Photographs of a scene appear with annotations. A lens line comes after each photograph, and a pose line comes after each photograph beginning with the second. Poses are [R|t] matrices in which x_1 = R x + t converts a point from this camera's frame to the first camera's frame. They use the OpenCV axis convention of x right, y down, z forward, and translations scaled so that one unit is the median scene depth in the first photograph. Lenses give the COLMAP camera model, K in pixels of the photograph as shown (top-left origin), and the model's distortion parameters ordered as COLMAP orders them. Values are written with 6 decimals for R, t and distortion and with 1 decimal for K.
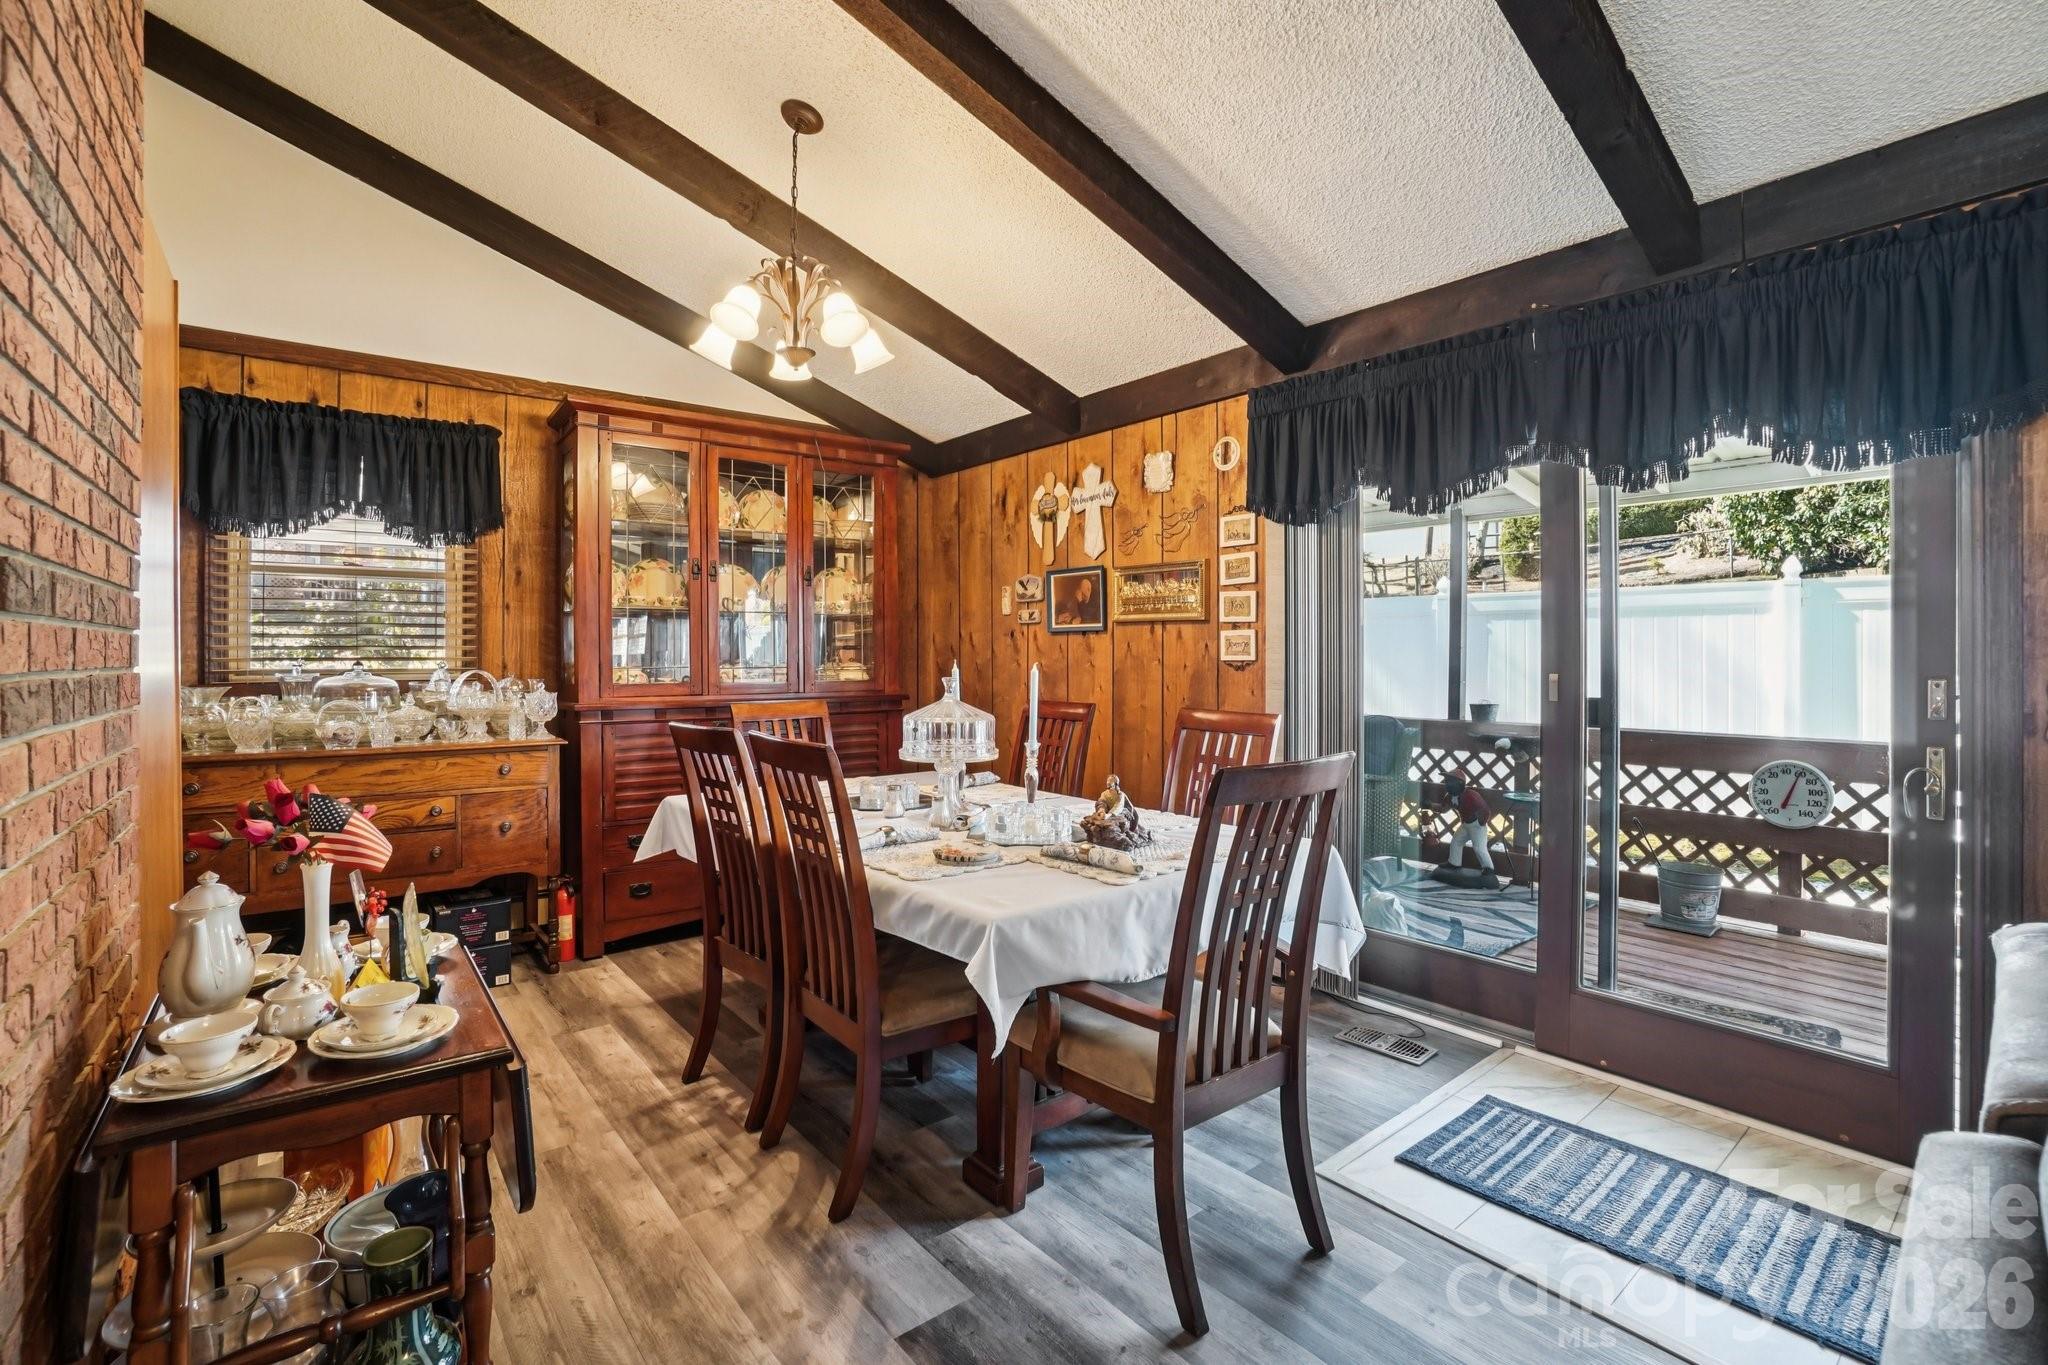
lens RADIAL K [[903.4, 0, 1015.6], [0, 903.4, 677.1], [0, 0, 1]] dist [-0.062888, 0.020323]
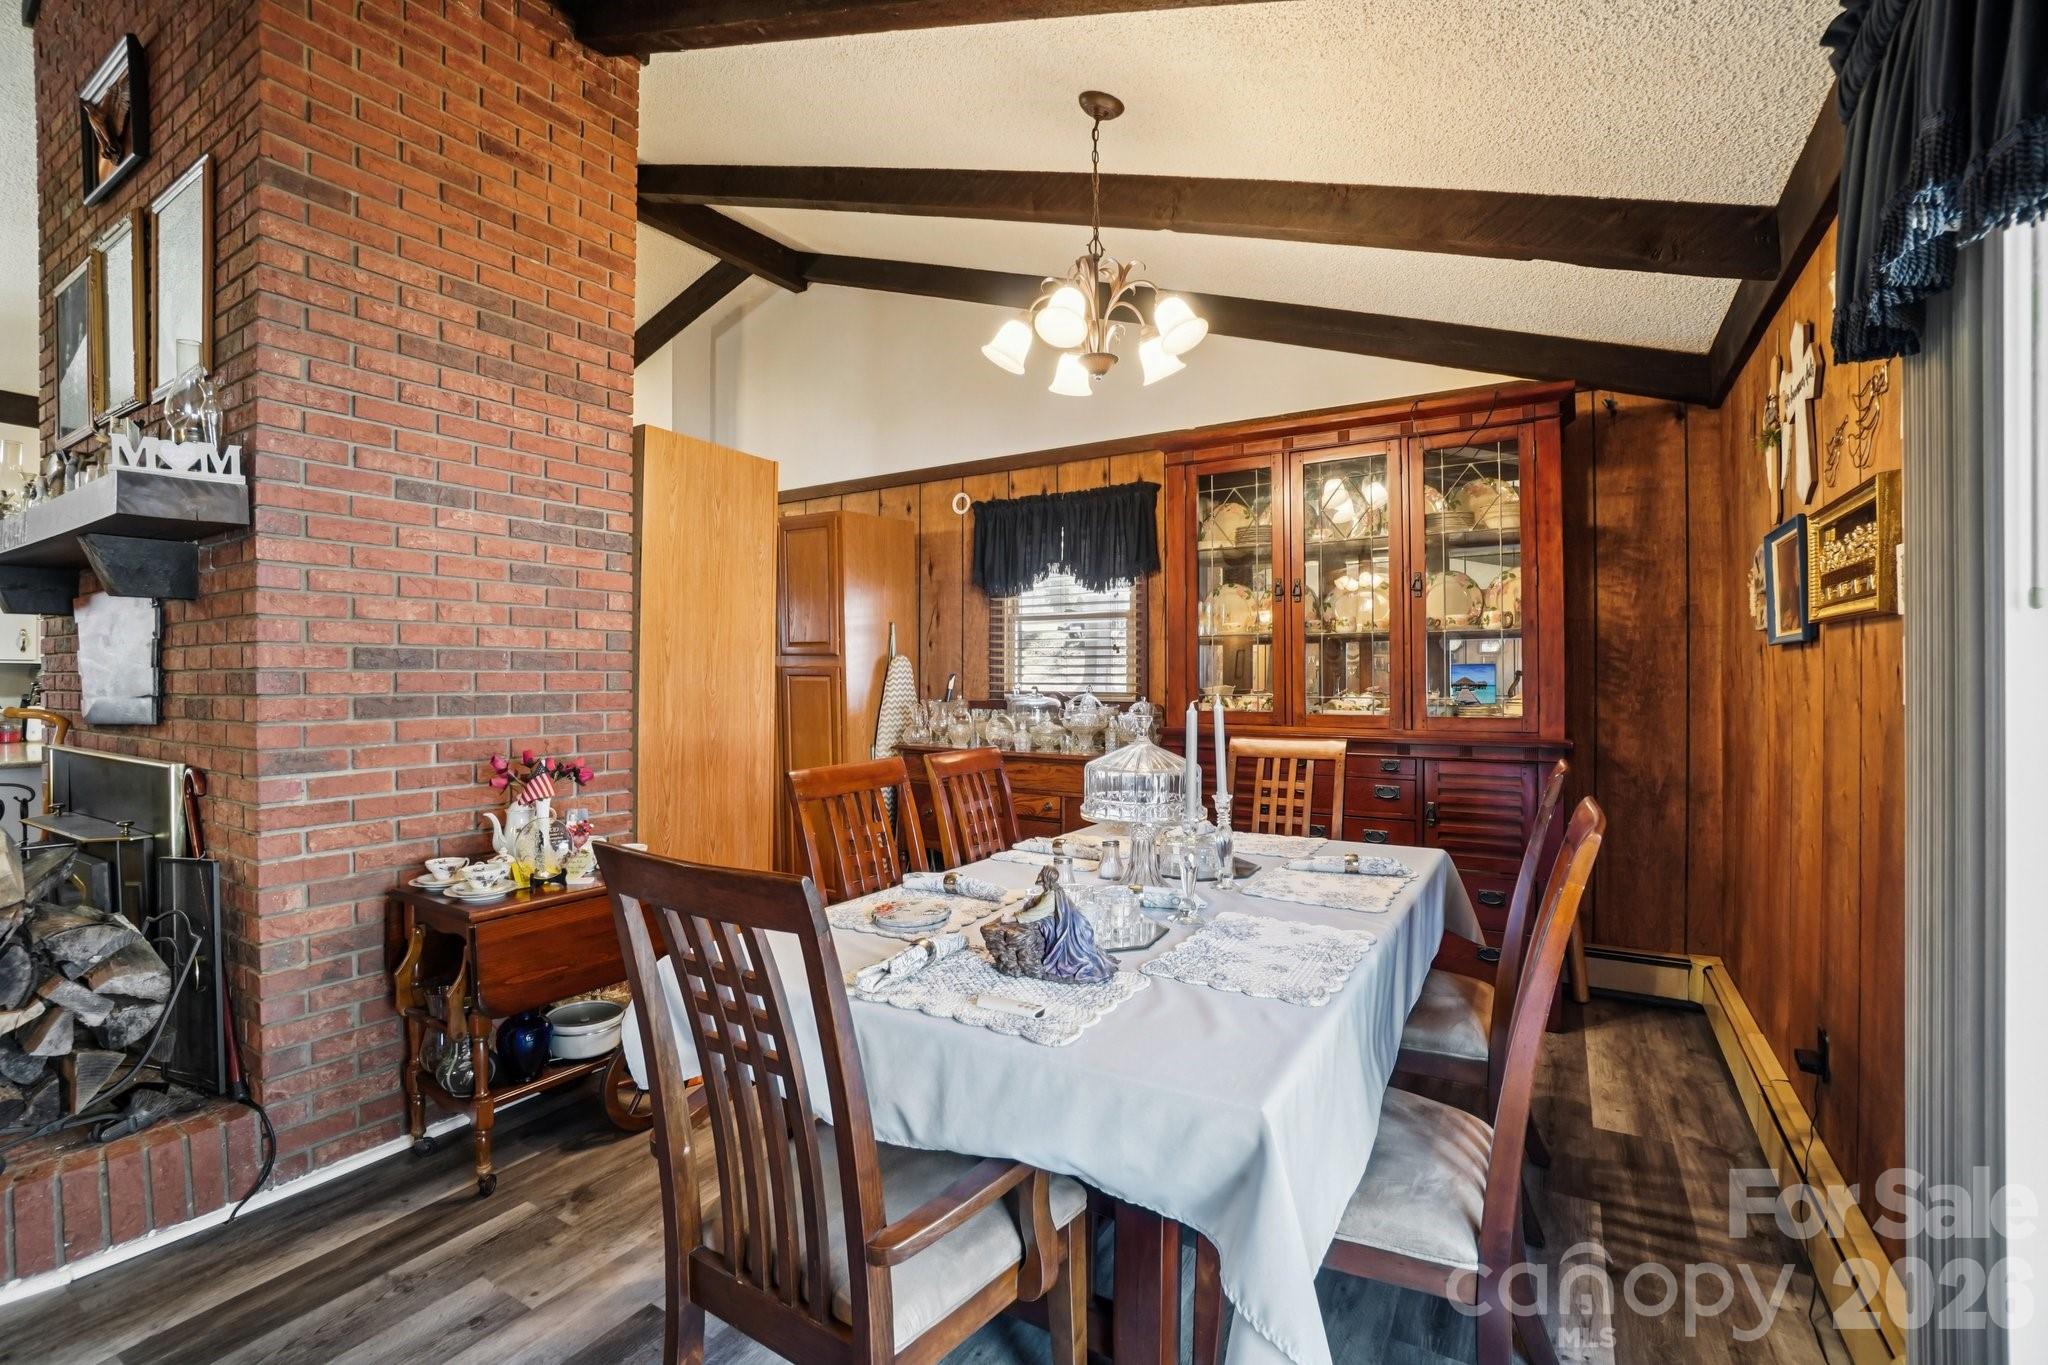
lens RADIAL K [[903.4, 0, 1015.6], [0, 903.4, 677.1], [0, 0, 1]] dist [-0.062888, 0.020323]
pose [[0.334179, 0.001536, -0.942508, 0.468077], [-0.025929, 0.999635, -0.007564, -0.017429], [0.942153, 0.026966, 0.334097, 0.474349]]
